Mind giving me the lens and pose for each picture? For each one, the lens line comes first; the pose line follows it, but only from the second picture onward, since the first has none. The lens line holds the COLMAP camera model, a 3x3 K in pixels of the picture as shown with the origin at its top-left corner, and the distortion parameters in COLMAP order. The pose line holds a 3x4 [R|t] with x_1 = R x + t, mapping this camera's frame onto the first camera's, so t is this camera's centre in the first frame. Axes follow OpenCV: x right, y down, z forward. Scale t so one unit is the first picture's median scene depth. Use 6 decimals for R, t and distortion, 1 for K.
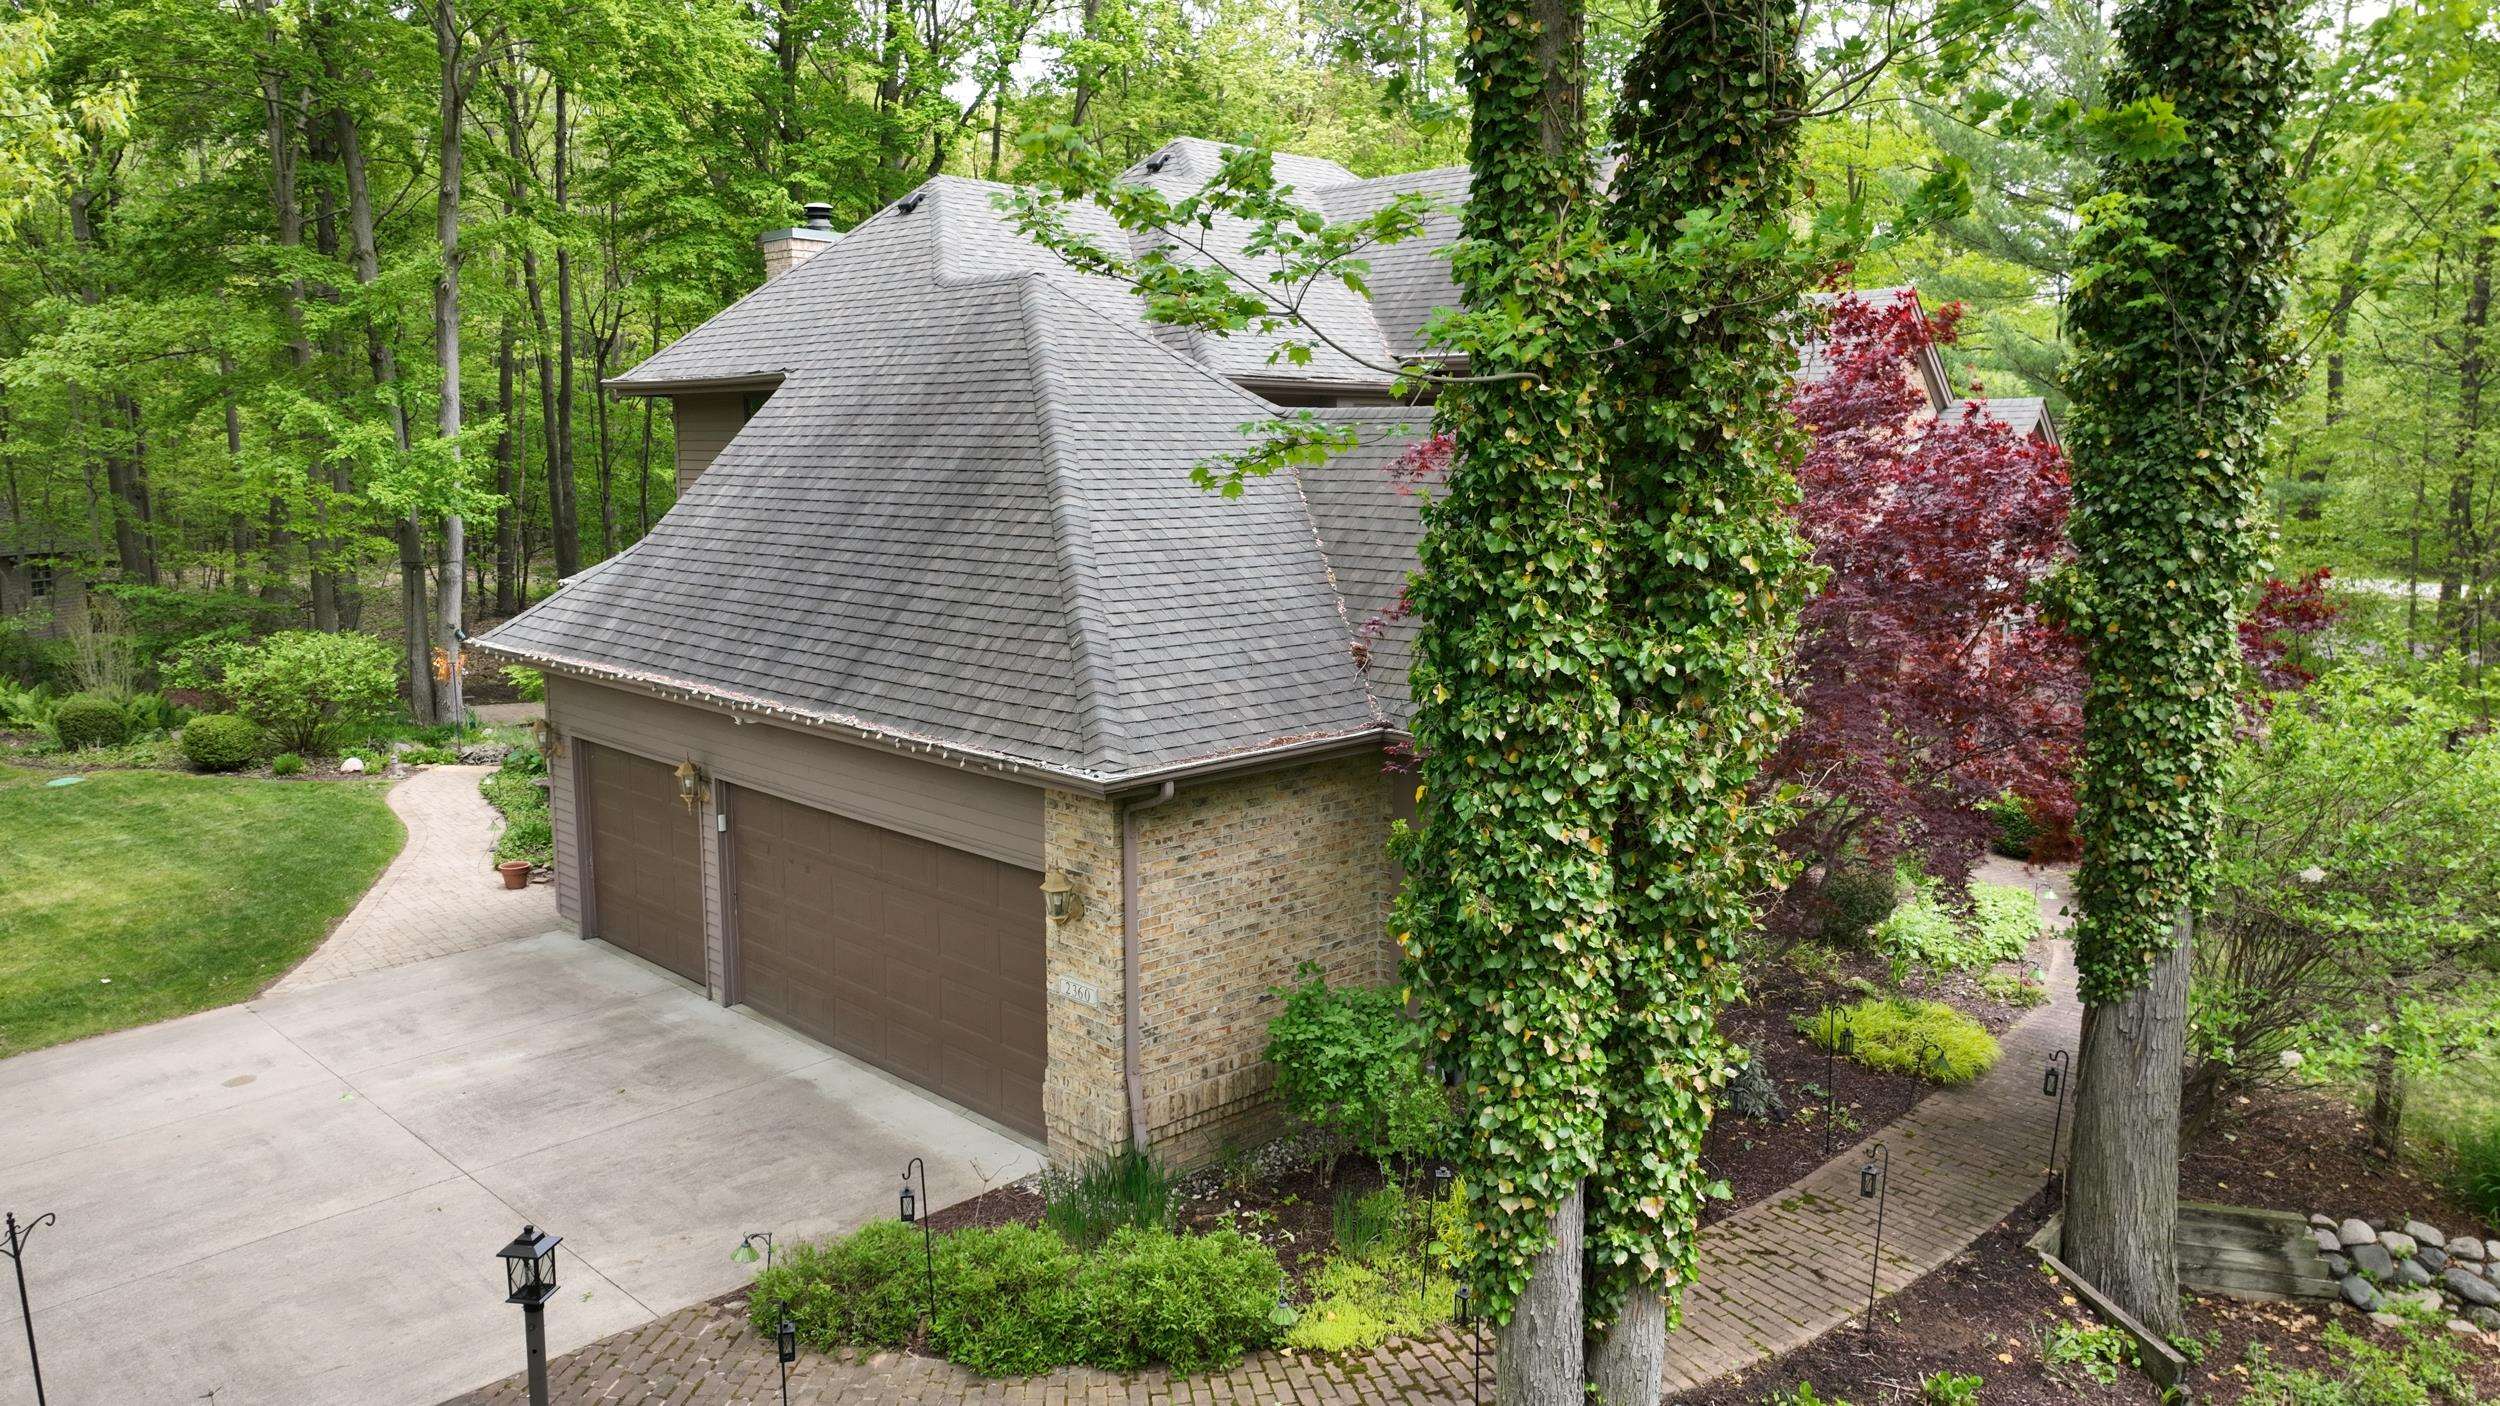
lens RADIAL K [[1759.7, 0, 1247.2], [0, 1759.7, 714.0], [0, 0, 1]] dist [0.011697, 0.005944]
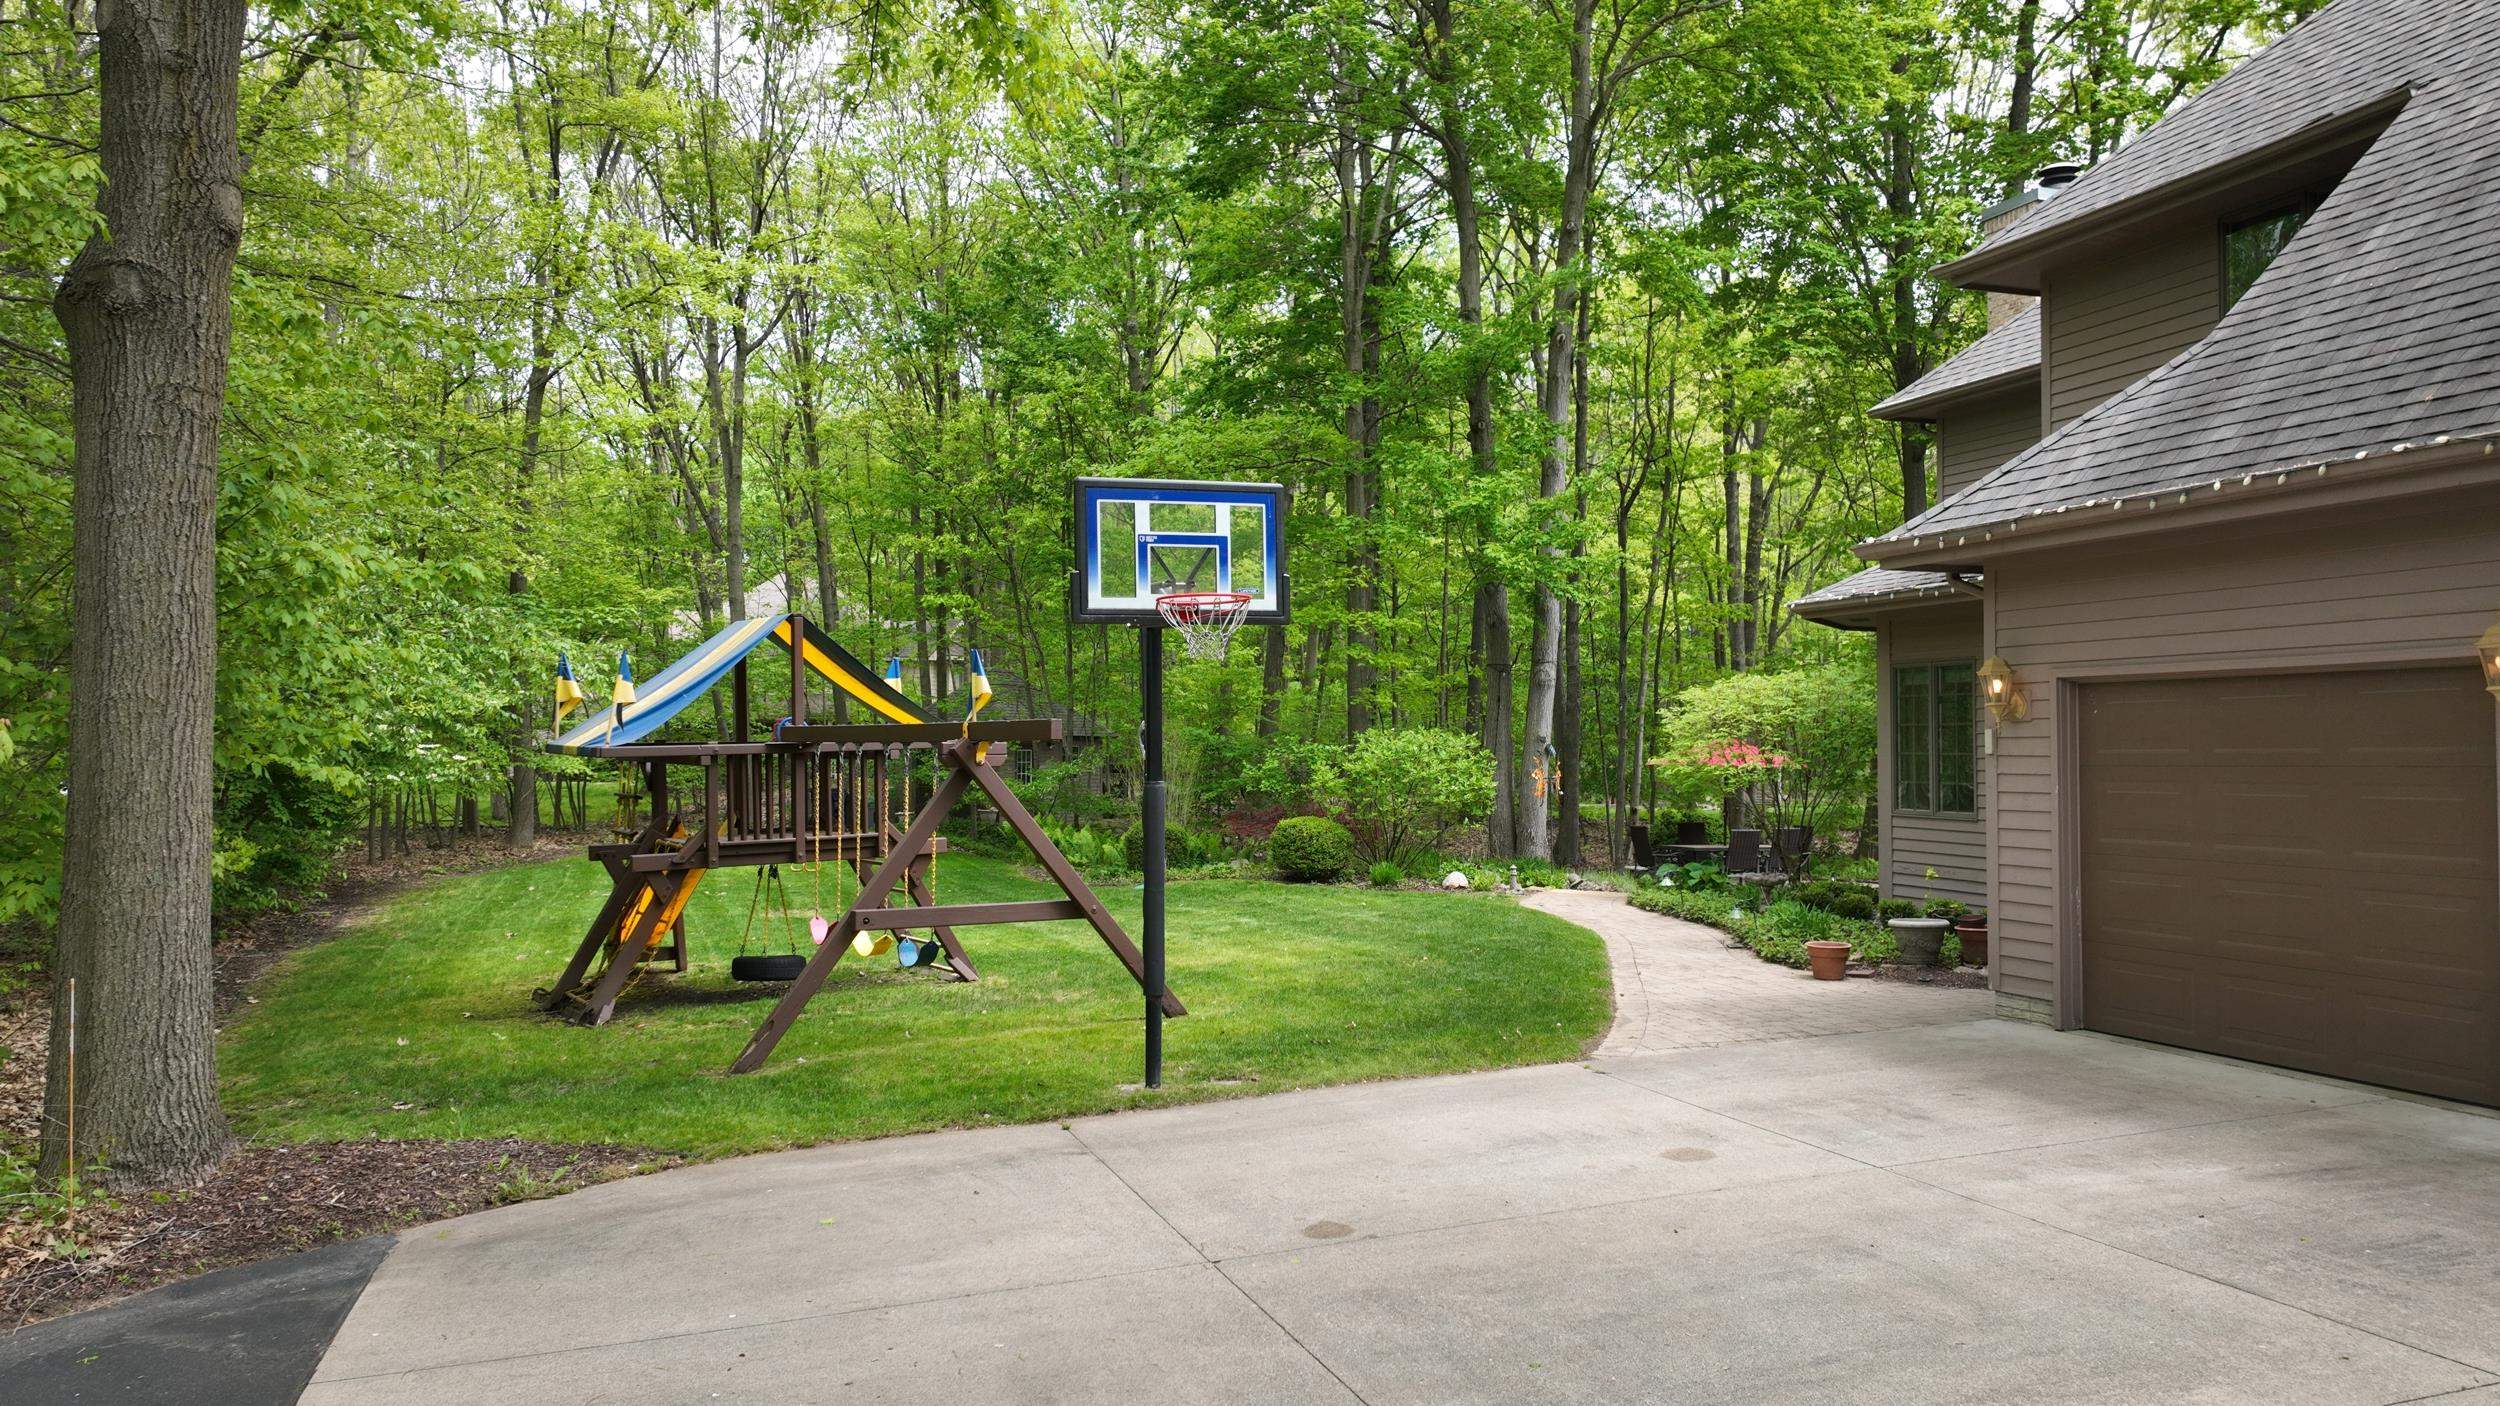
lens RADIAL K [[1759.7, 0, 1258.0], [0, 1759.7, 706.3], [0, 0, 1]] dist [0.011697, 0.005944]
pose [[0.902217, -0.013060, -0.431084, -0.365523], [-0.064030, 0.984408, -0.163833, 0.136404], [0.426502, 0.175415, 0.887314, 0.349390]]
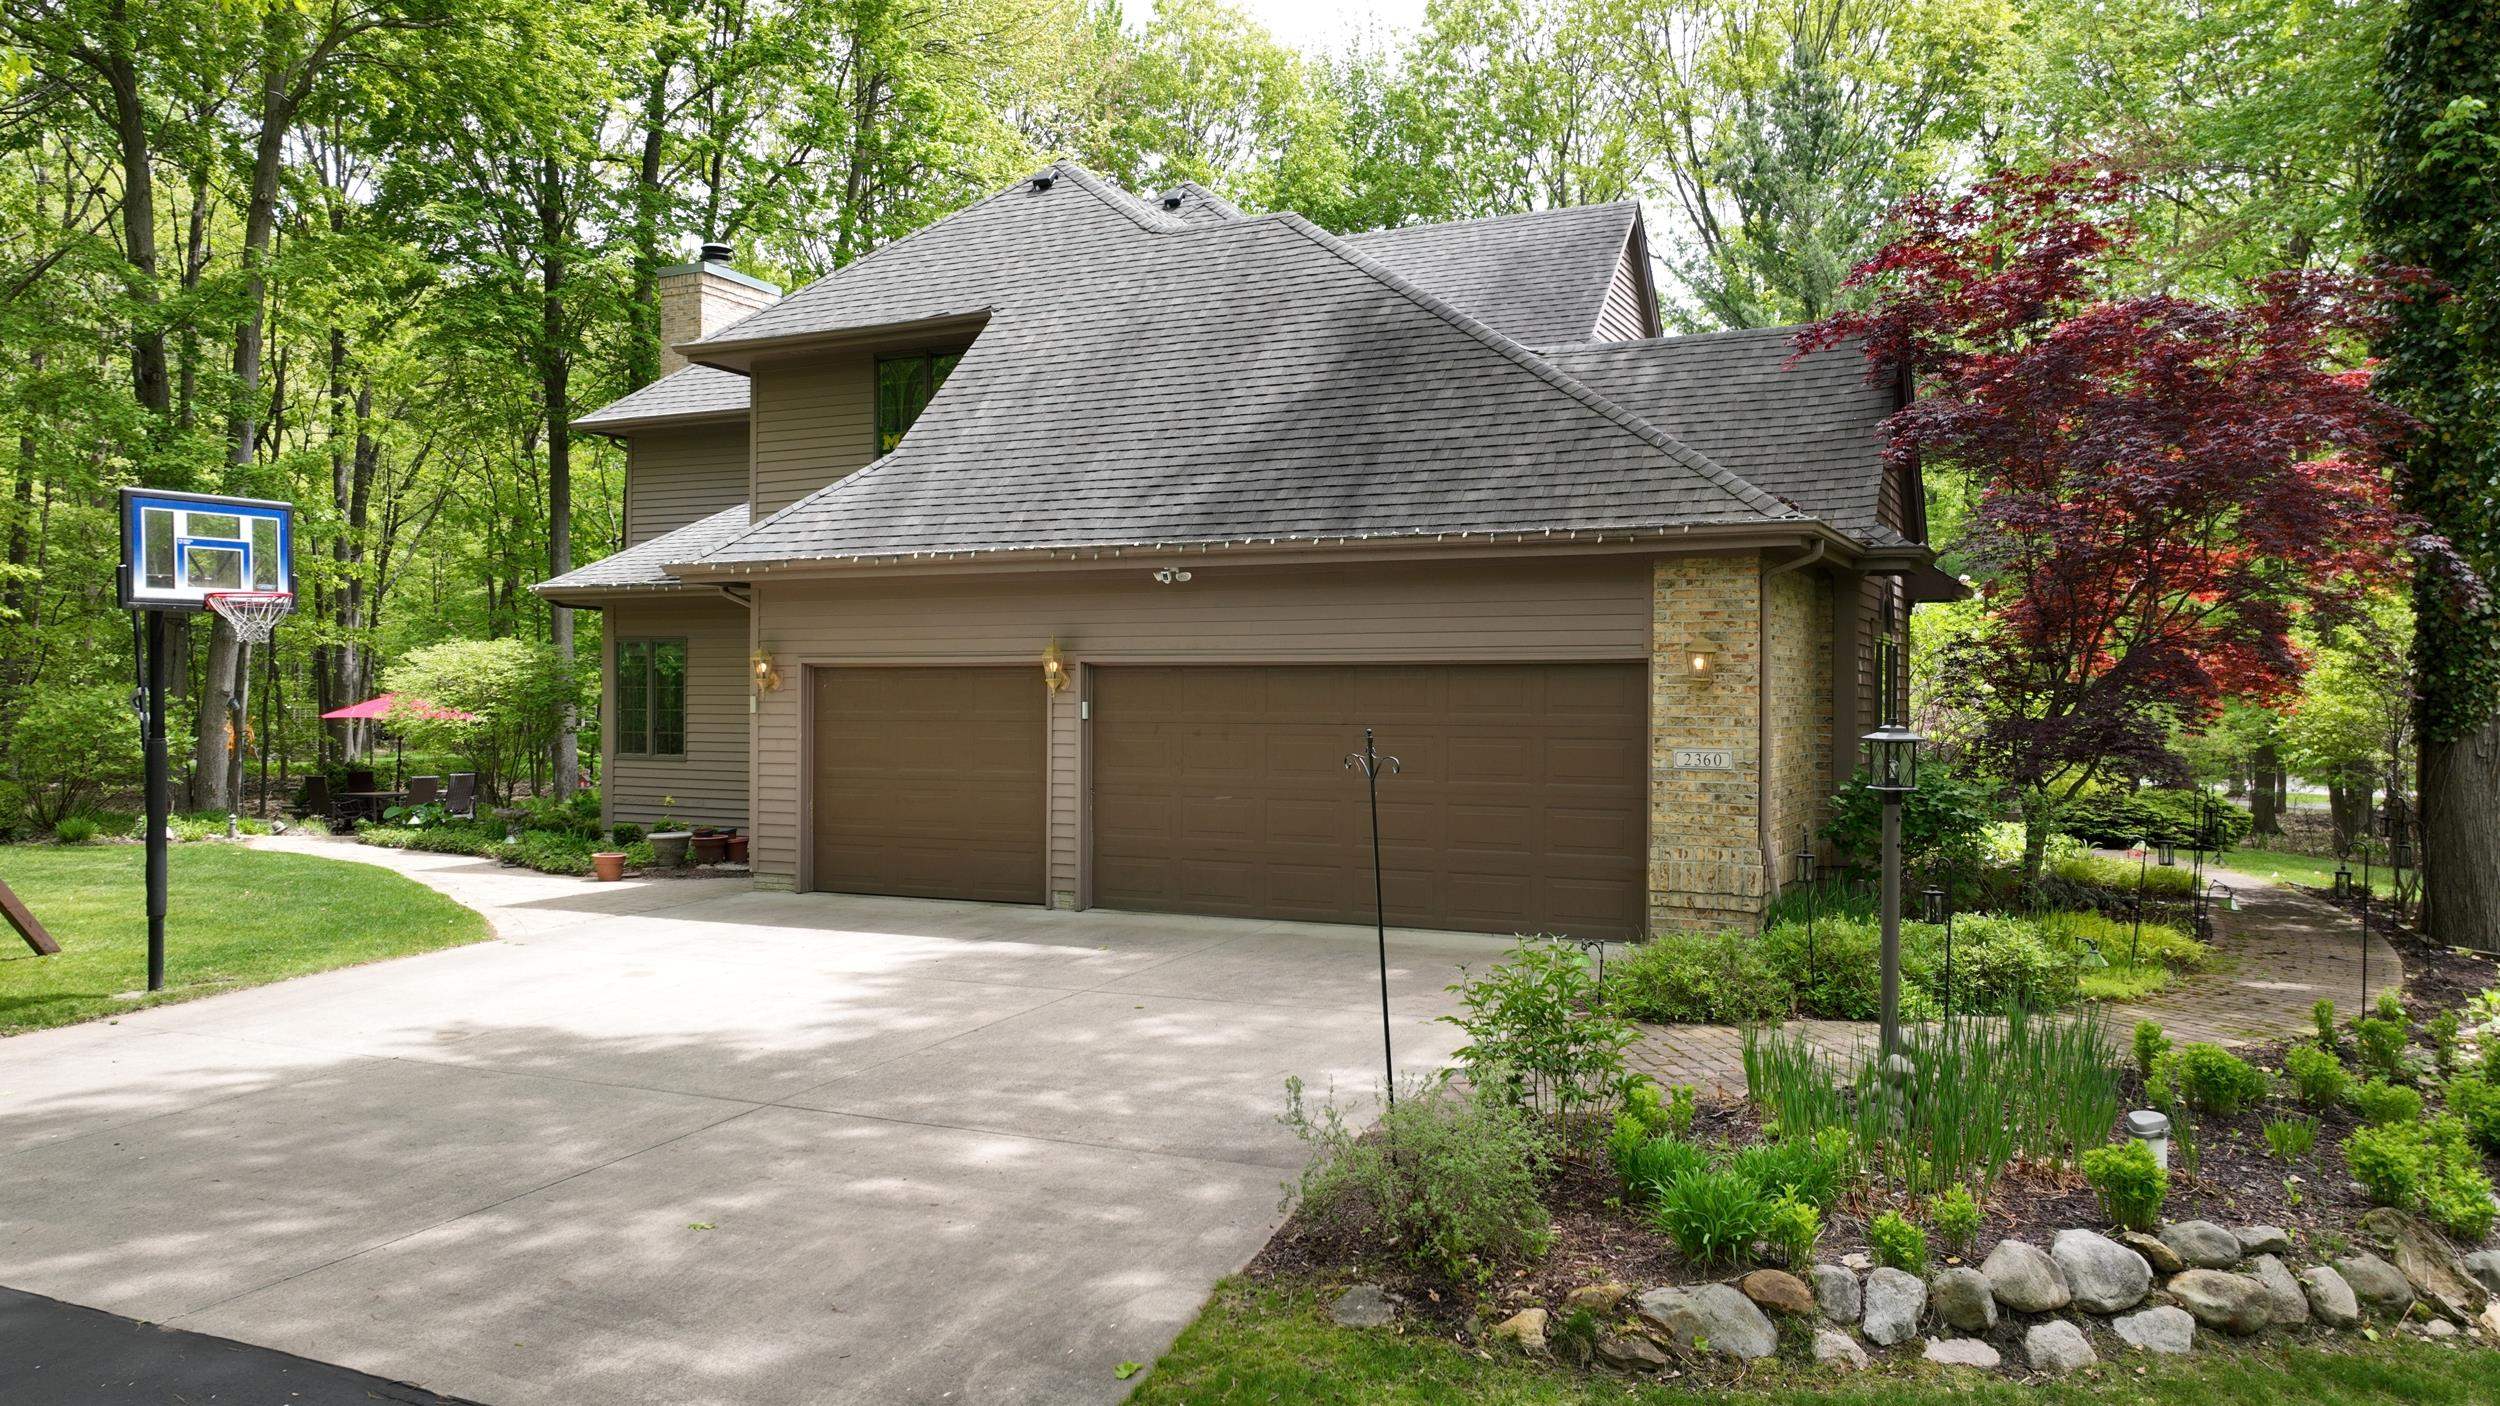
lens RADIAL K [[1759.7, 0, 1250.6], [0, 1759.7, 702.2], [0, 0, 1]] dist [0.011697, 0.005944]
pose [[0.941009, 0.001433, 0.338379, -0.468461], [0.049999, 0.988426, -0.143230, 0.173457], [-0.334668, 0.151699, 0.930046, 0.073022]]
